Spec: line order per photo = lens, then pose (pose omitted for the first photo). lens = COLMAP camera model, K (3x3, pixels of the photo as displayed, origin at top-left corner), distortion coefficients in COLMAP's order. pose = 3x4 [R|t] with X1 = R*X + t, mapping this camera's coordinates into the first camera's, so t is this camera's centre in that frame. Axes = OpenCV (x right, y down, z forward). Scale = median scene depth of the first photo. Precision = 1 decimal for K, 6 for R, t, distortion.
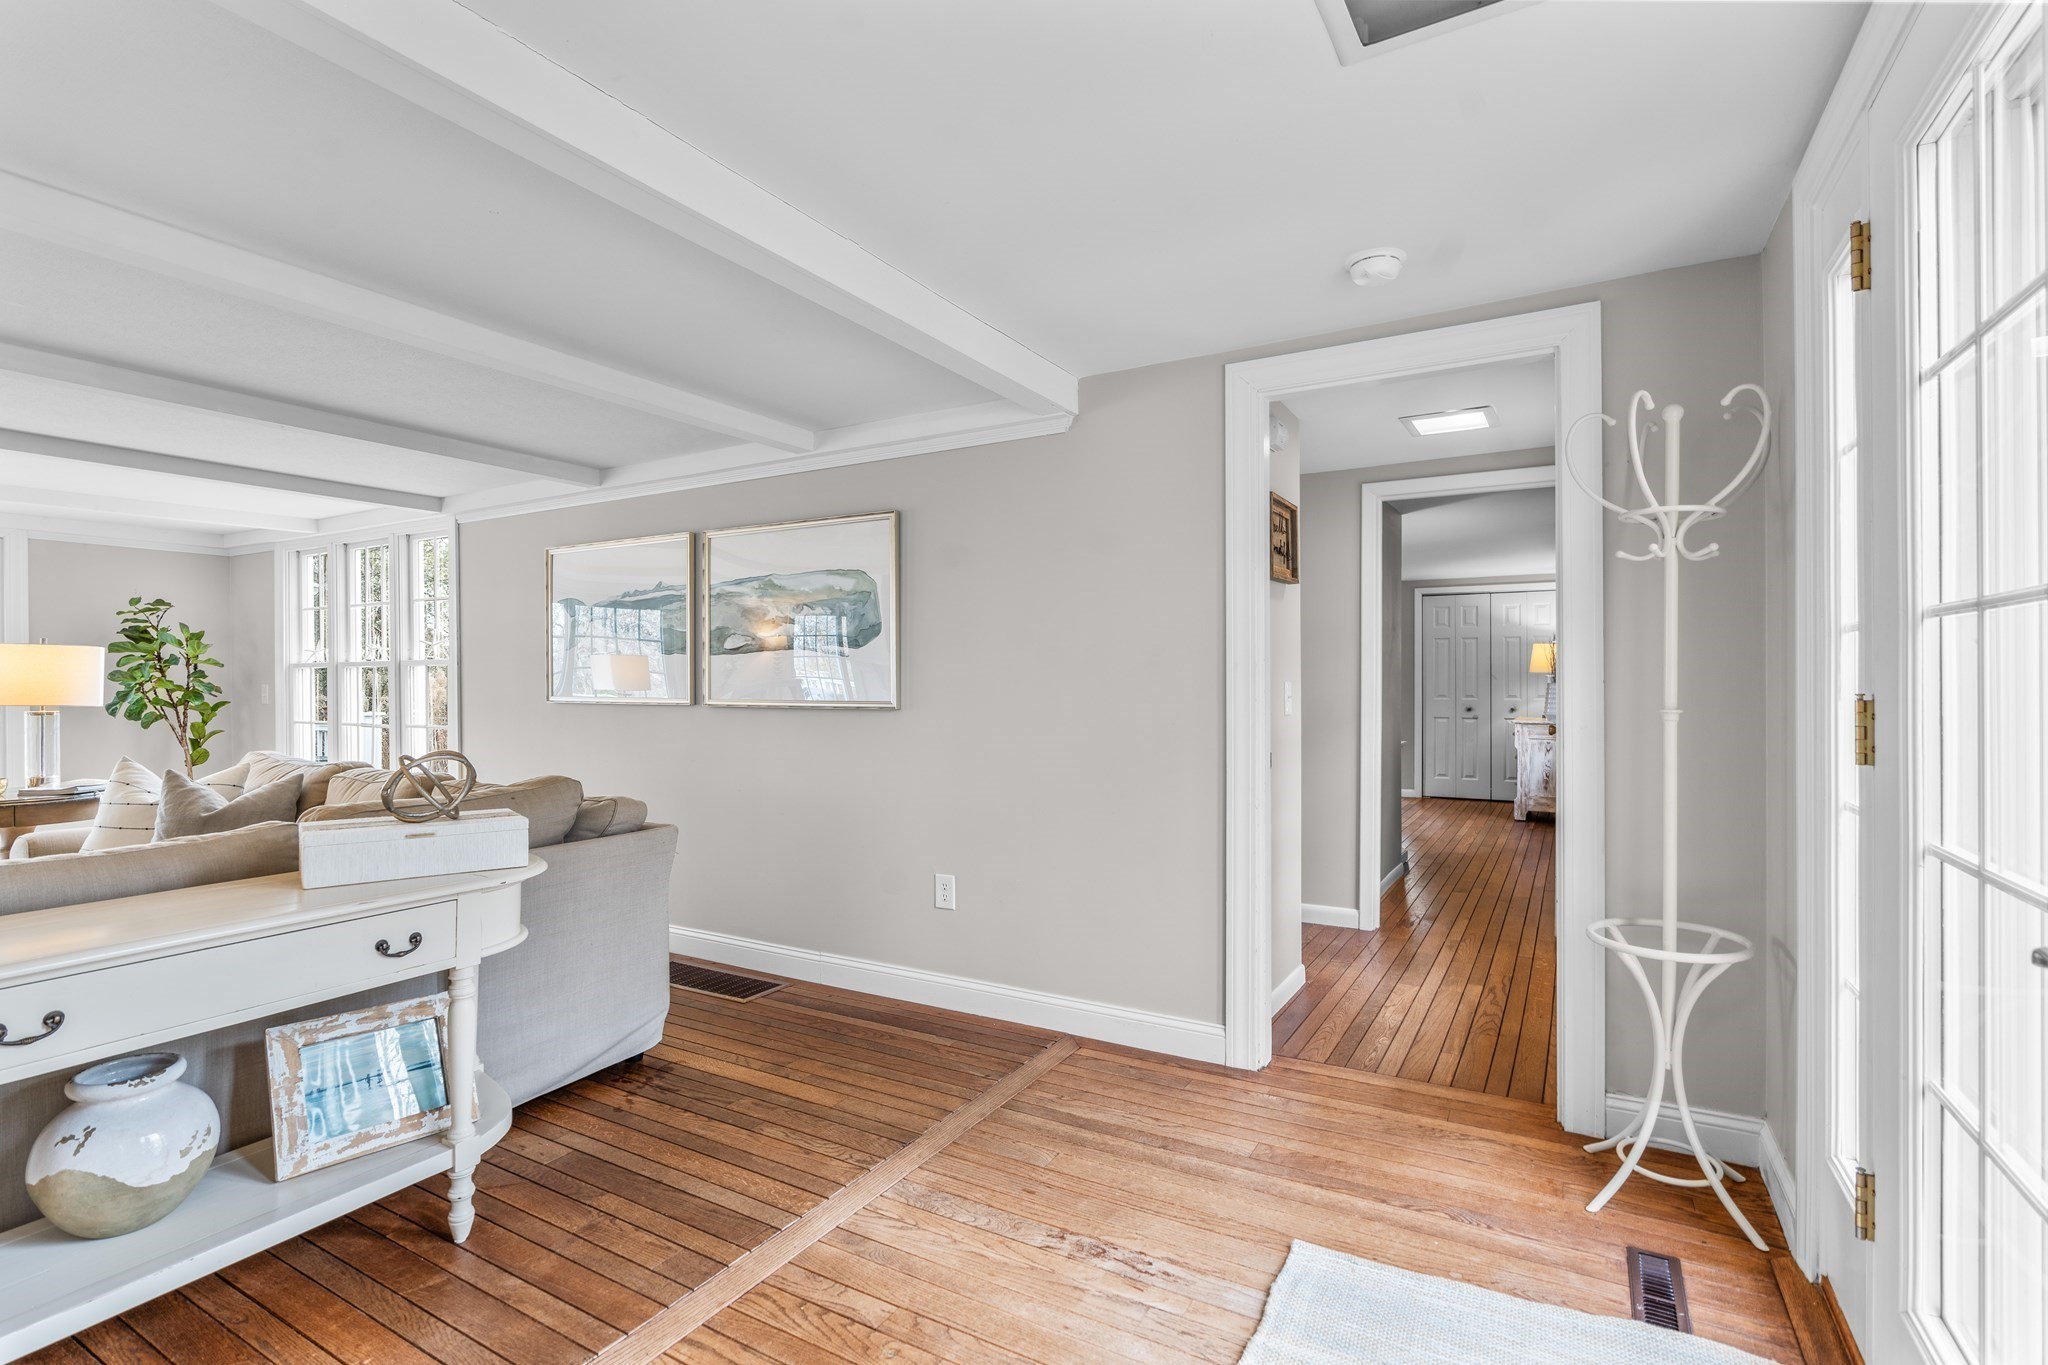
lens RADIAL K [[949.2, 0, 926.7], [0, 949.2, 681.7], [0, 0, 1]] dist [-0.004377, 0.001537]
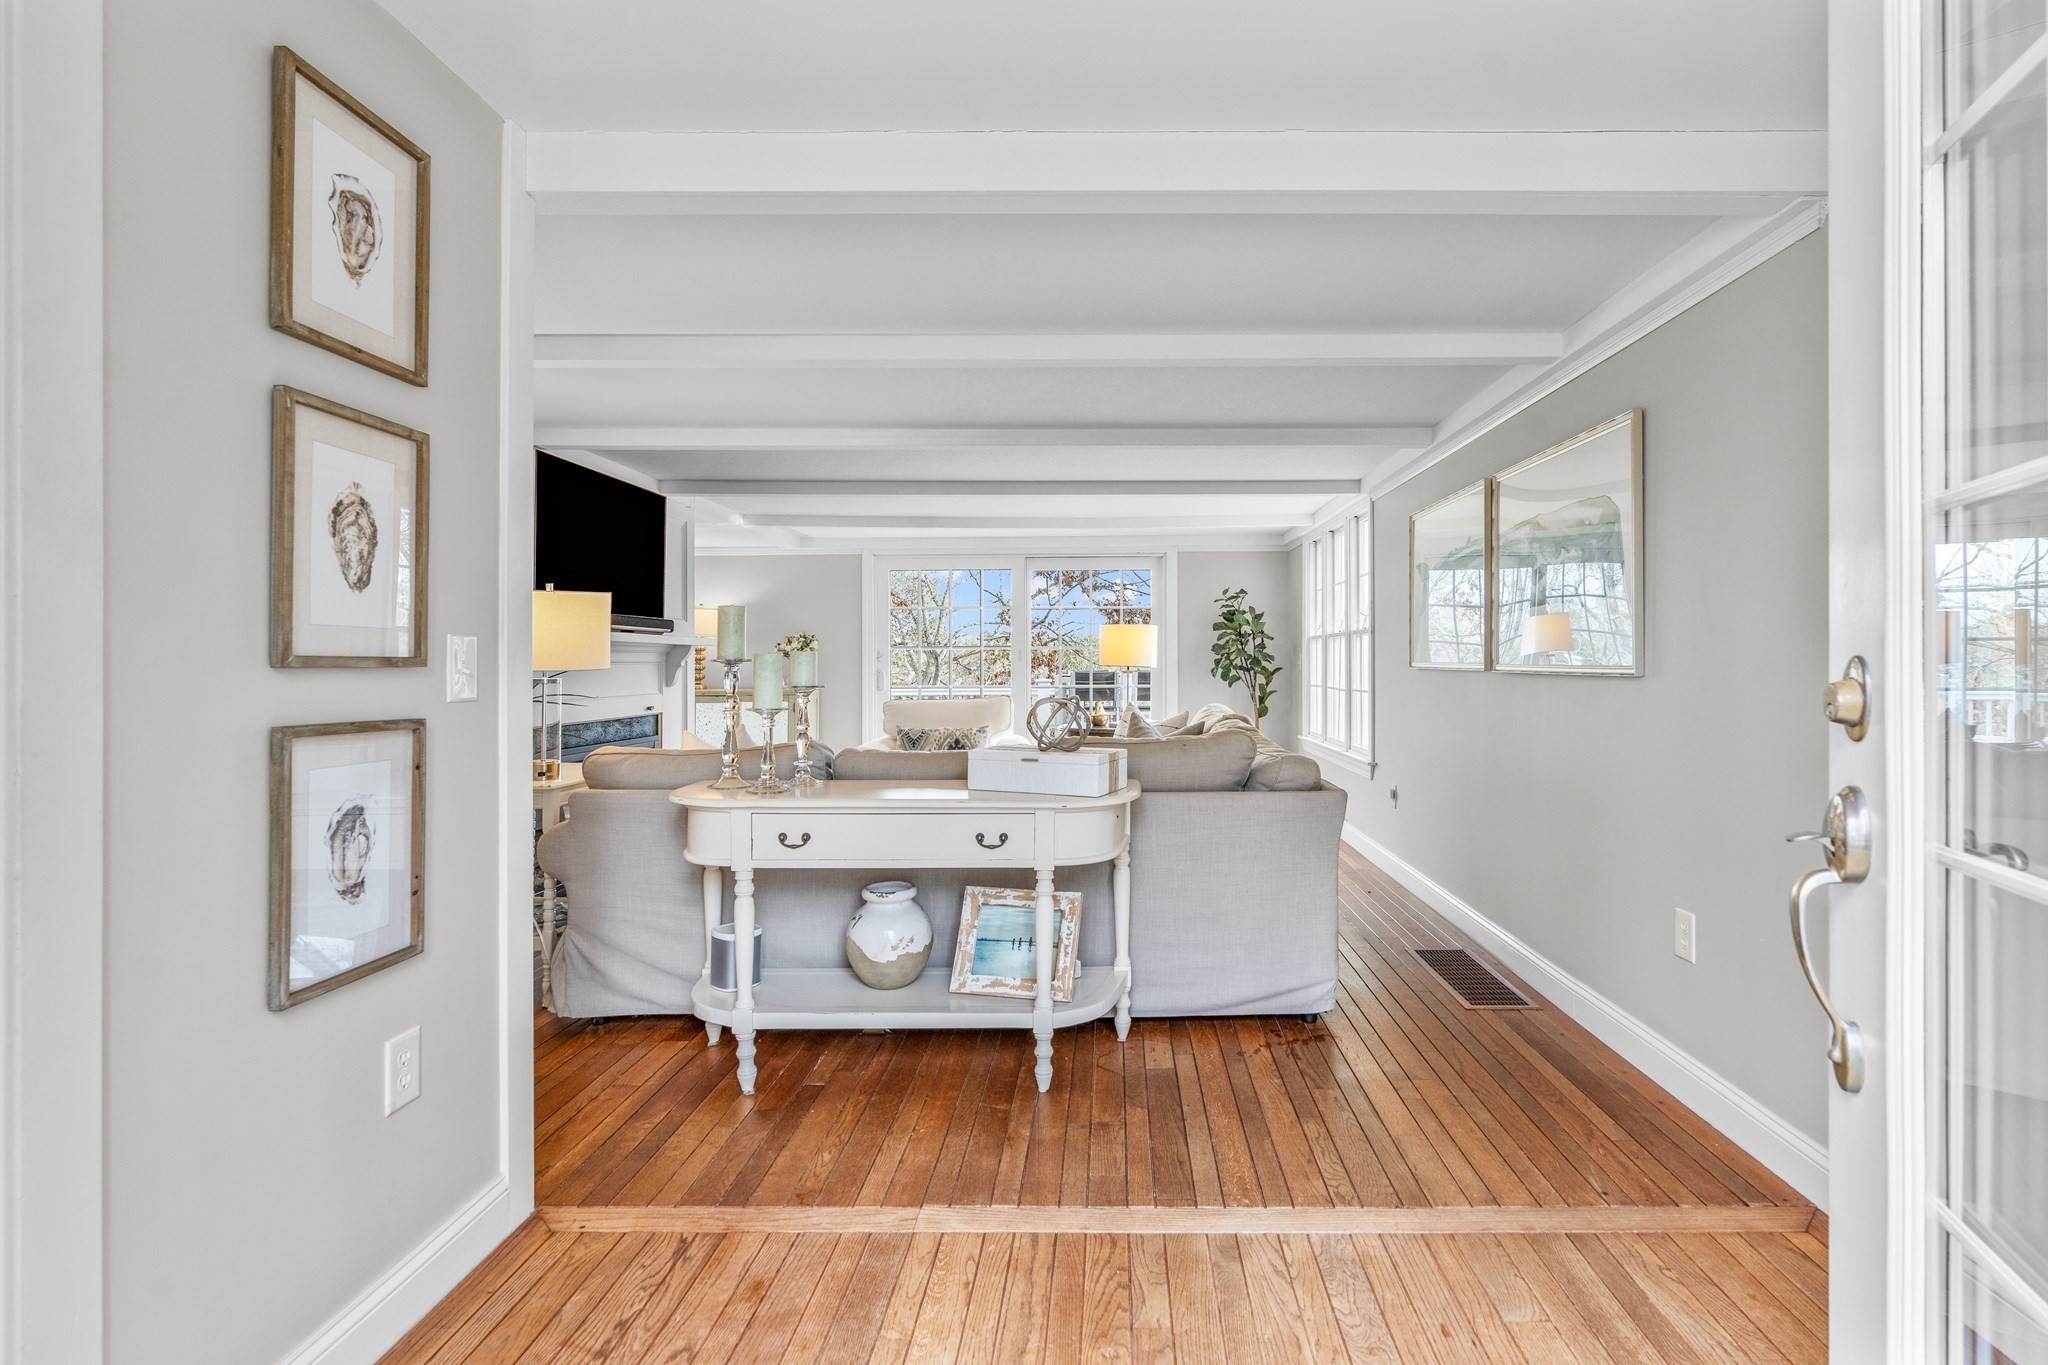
lens RADIAL K [[949.2, 0, 1104.2], [0, 949.2, 660.2], [0, 0, 1]] dist [-0.004377, 0.001537]
pose [[0.539847, 0.004056, -0.841753, 0.413187], [-0.003044, 0.999991, 0.002866, 0.017688], [0.841757, 0.001015, 0.539855, 0.280627]]
